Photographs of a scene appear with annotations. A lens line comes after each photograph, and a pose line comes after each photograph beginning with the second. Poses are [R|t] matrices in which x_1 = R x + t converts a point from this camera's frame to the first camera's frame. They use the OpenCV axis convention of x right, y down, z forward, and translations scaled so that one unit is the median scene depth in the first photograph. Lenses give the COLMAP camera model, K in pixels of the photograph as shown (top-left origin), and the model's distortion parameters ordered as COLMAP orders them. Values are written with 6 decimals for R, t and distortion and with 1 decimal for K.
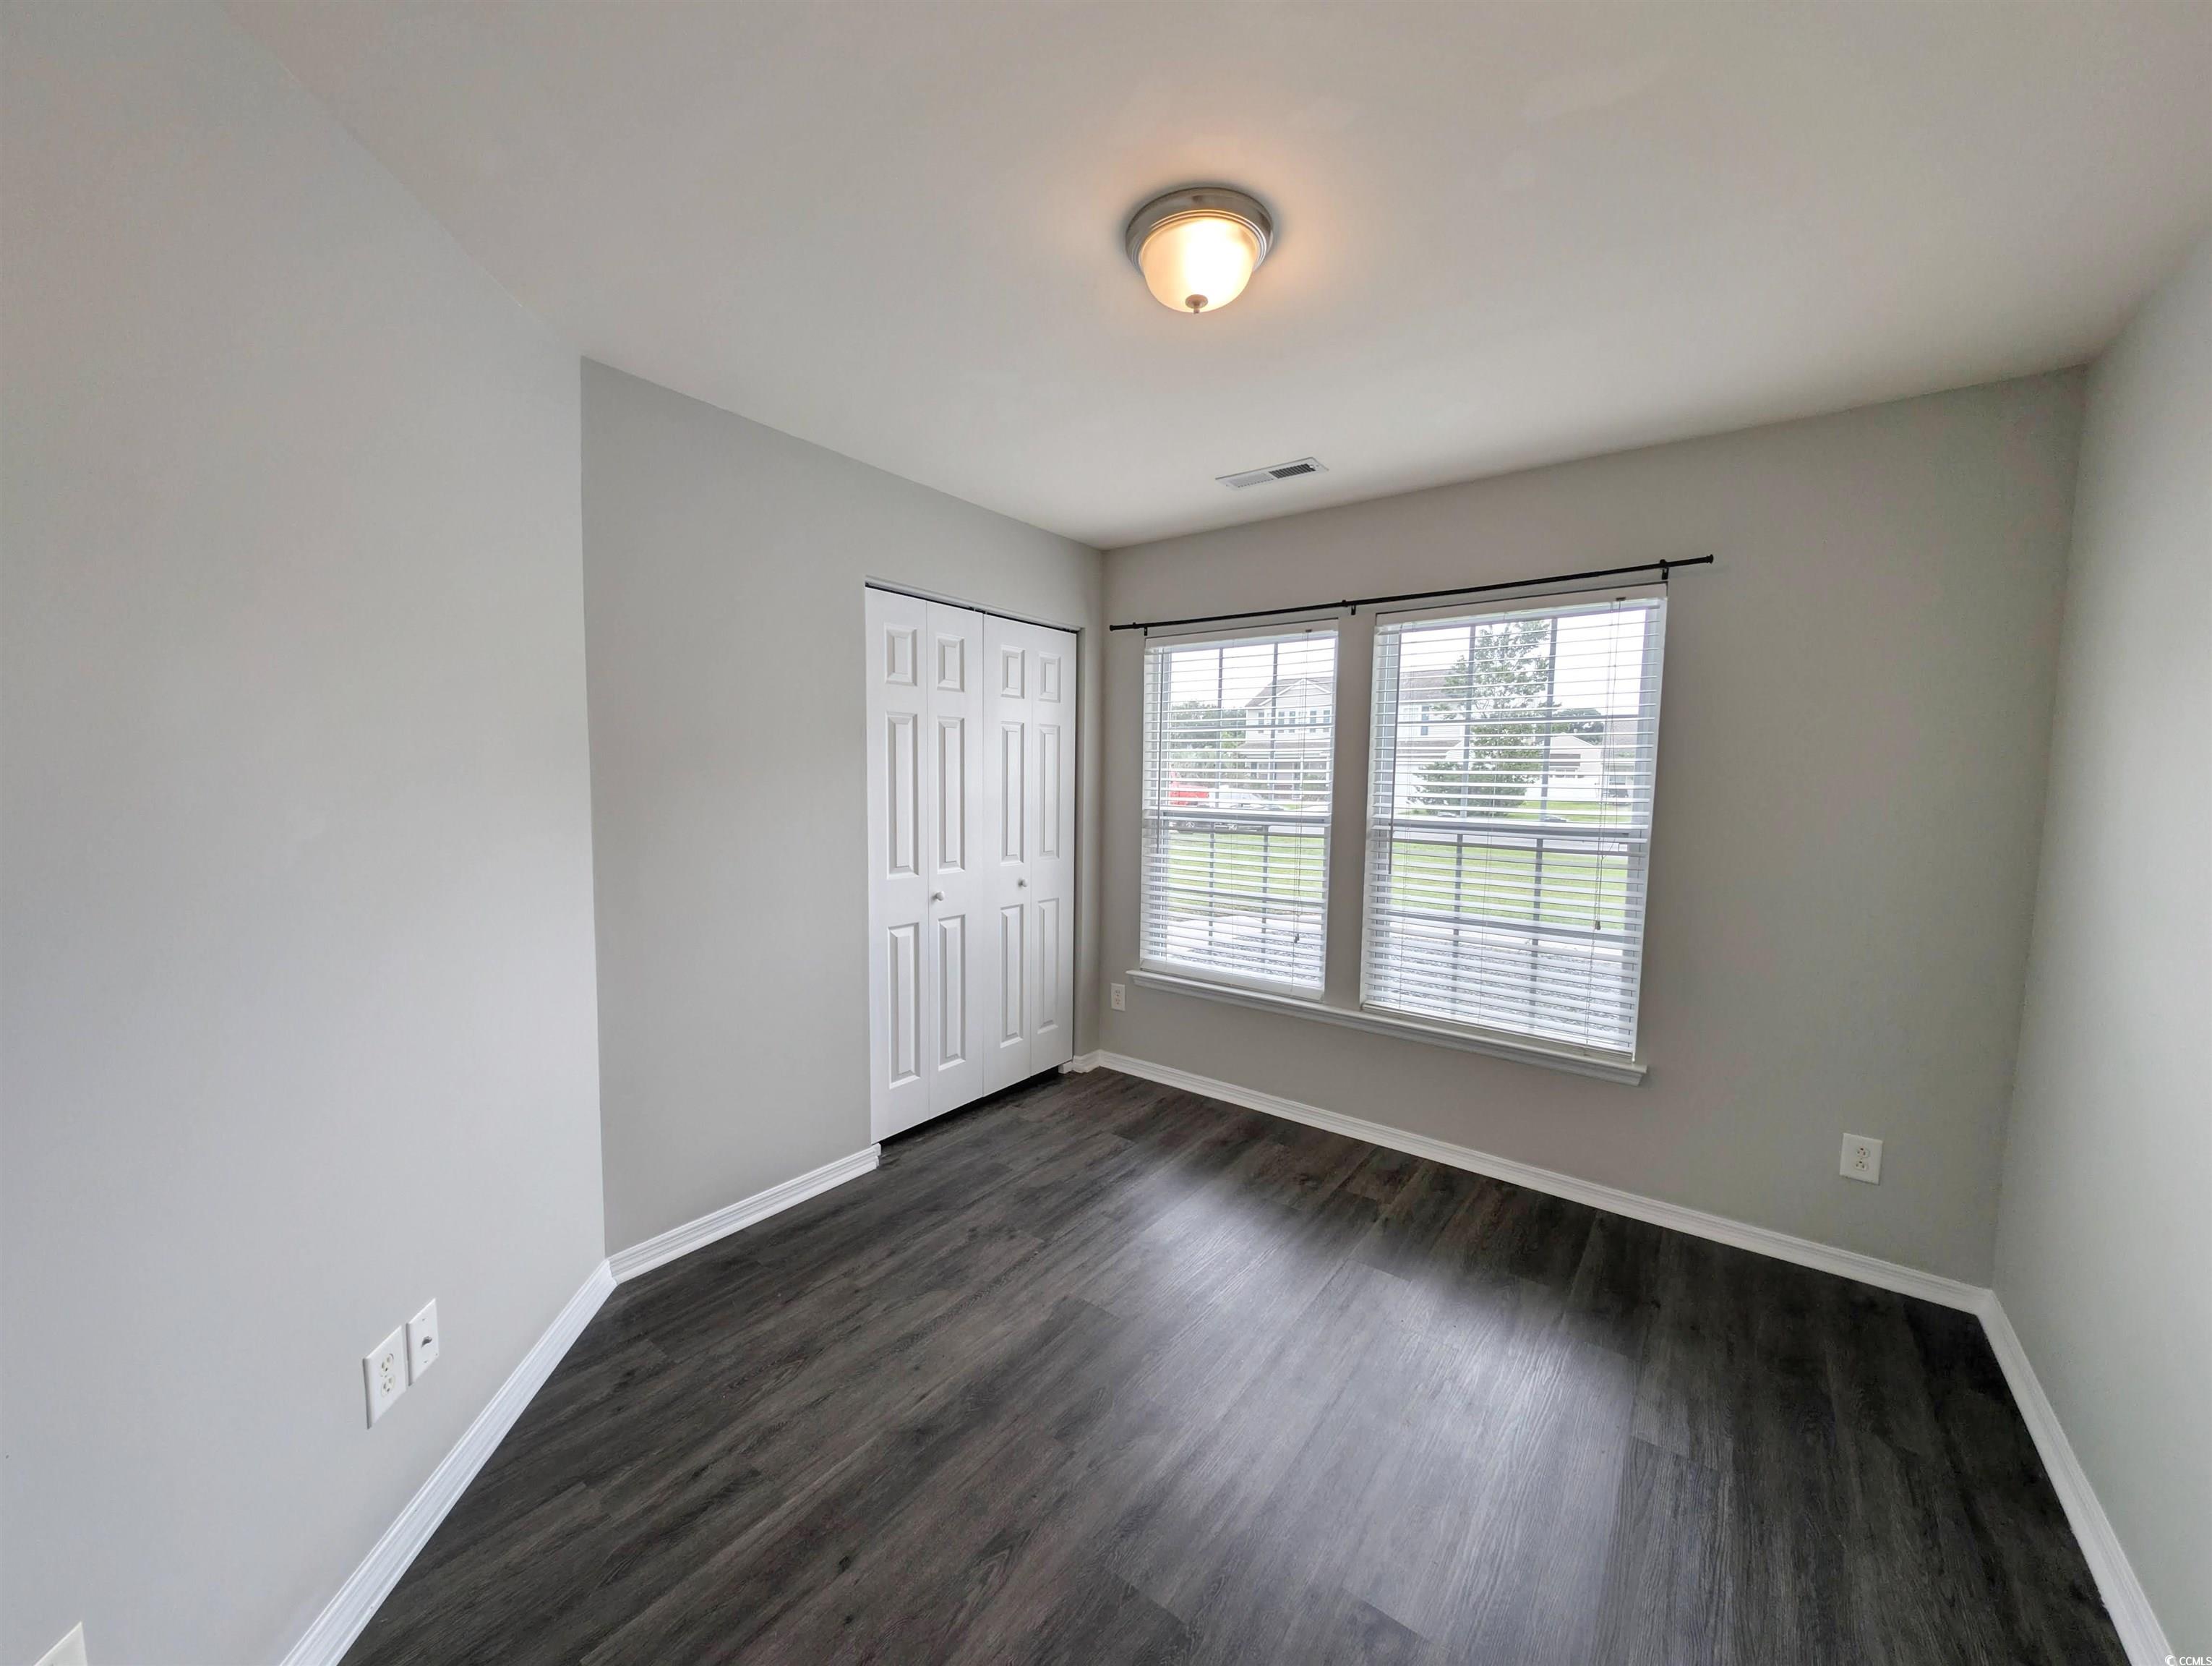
lens RADIAL K [[834.2, 0, 1092.9], [0, 834.2, 826.7], [0, 0, 1]] dist [0.007026, -0.002740]
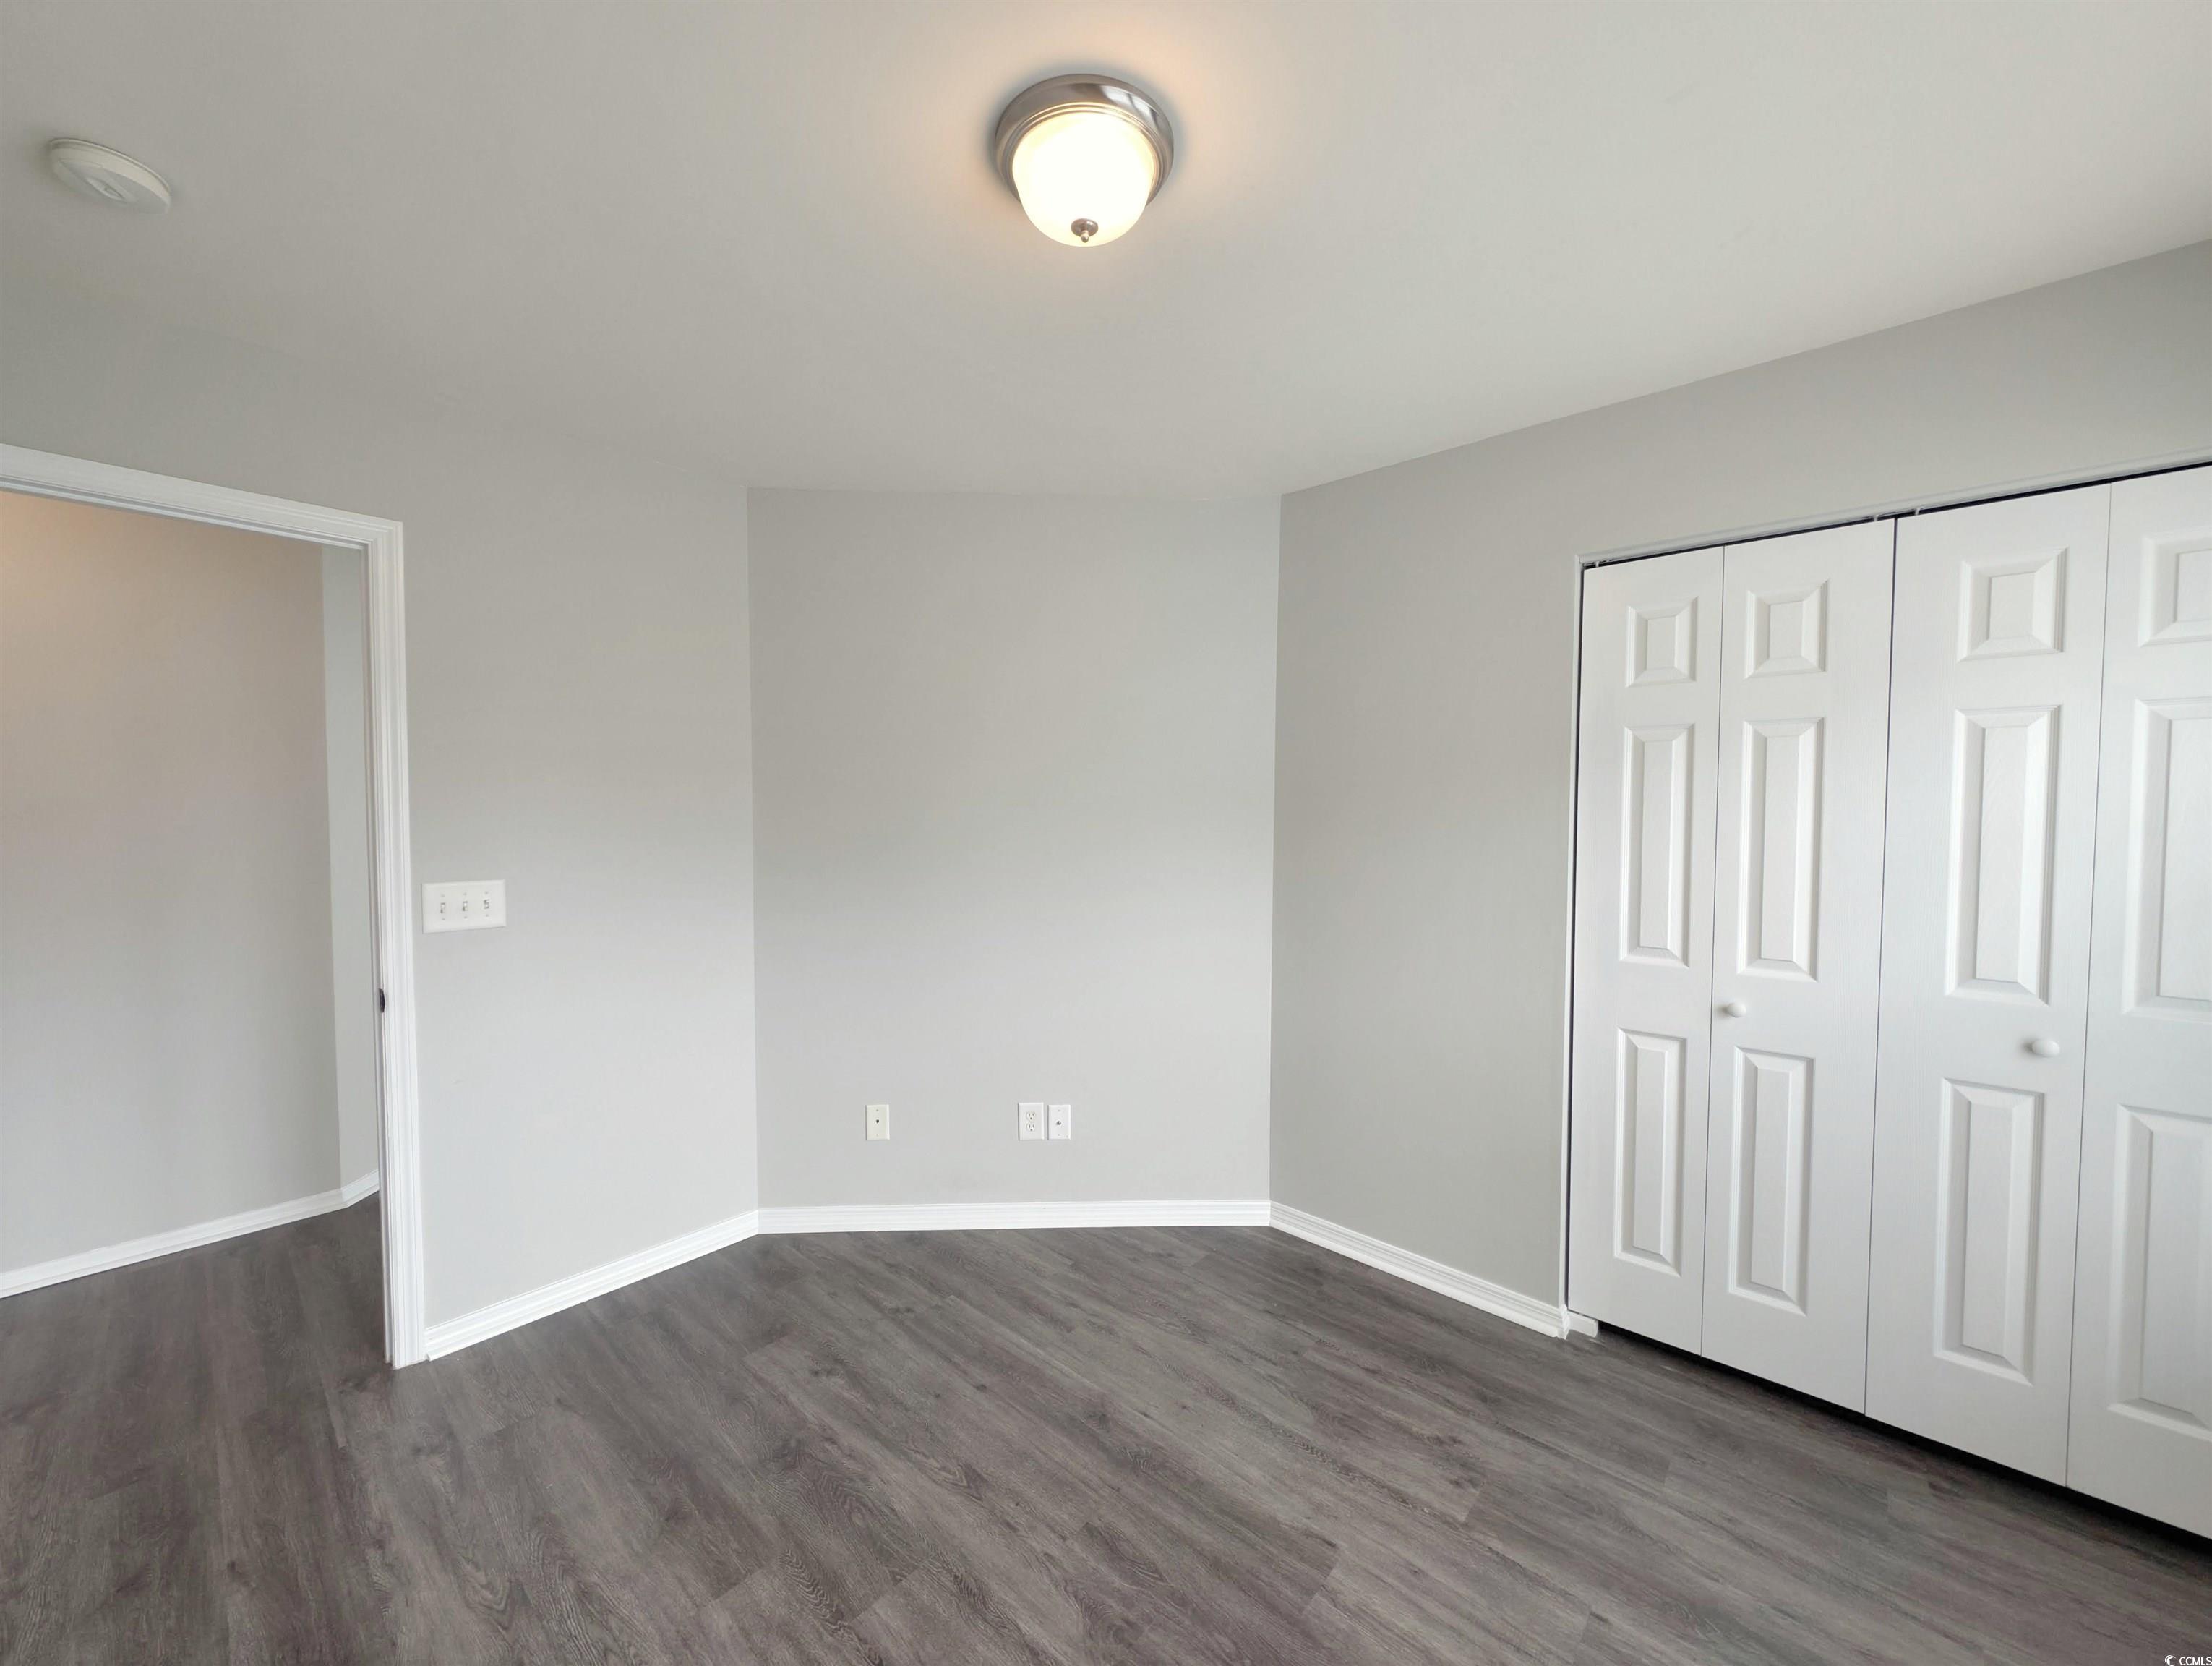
lens RADIAL K [[834.2, 0, 1084.6], [0, 834.2, 834.2], [0, 0, 1]] dist [0.007026, -0.002740]
pose [[-0.079848, 0.024844, -0.996497, 0.694262], [-0.072200, 0.996919, 0.030640, -0.045680], [0.994189, 0.074394, -0.077808, 0.821469]]
